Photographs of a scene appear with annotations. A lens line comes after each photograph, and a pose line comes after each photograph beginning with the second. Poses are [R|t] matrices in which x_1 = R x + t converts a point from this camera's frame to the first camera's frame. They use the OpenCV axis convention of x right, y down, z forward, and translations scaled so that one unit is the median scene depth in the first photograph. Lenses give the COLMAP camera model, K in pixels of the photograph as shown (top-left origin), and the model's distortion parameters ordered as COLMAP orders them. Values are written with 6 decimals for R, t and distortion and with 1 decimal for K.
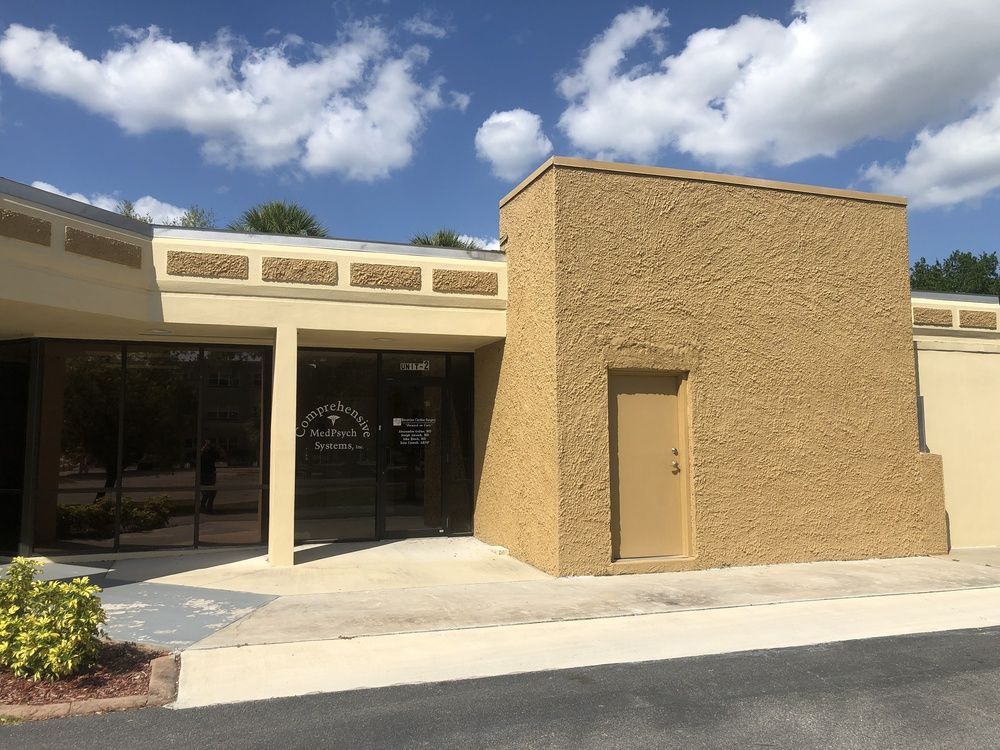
lens RADIAL K [[826.0, 0, 507.8], [0, 826.0, 368.3], [0, 0, 1]] dist [0.001228, 0.002862]
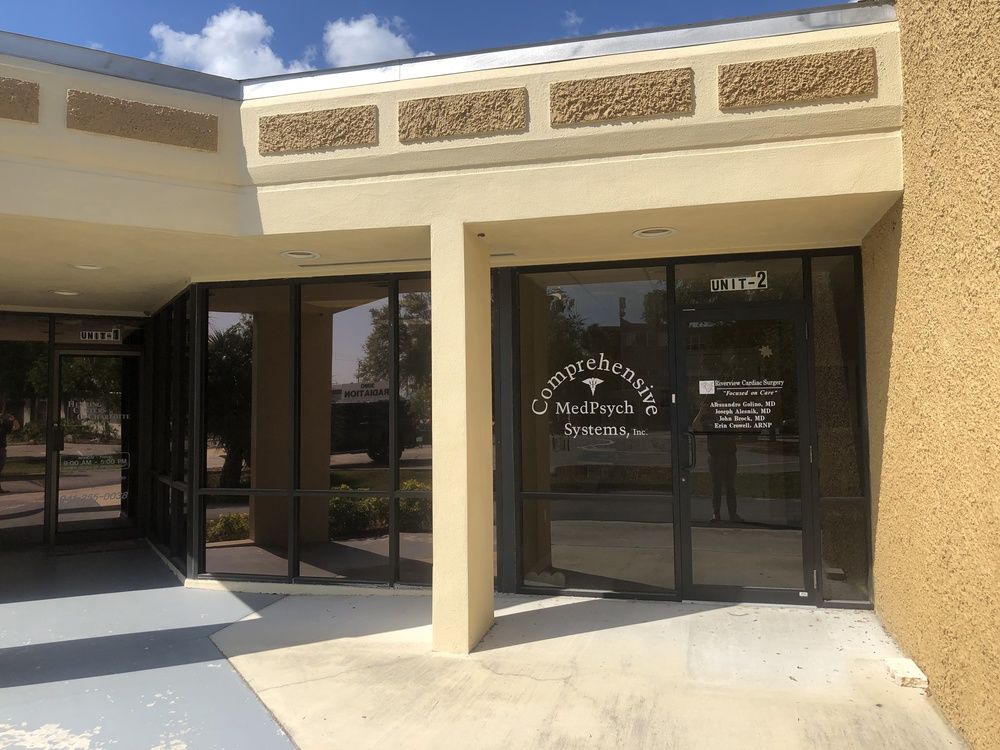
lens RADIAL K [[826.0, 0, 488.0], [0, 826.0, 362.2], [0, 0, 1]] dist [0.001228, 0.002862]
pose [[0.824974, -0.033074, -0.564202, 0.061140], [0.055495, 0.998203, 0.022629, 0.031061], [0.562439, -0.049979, 0.825327, 0.519310]]
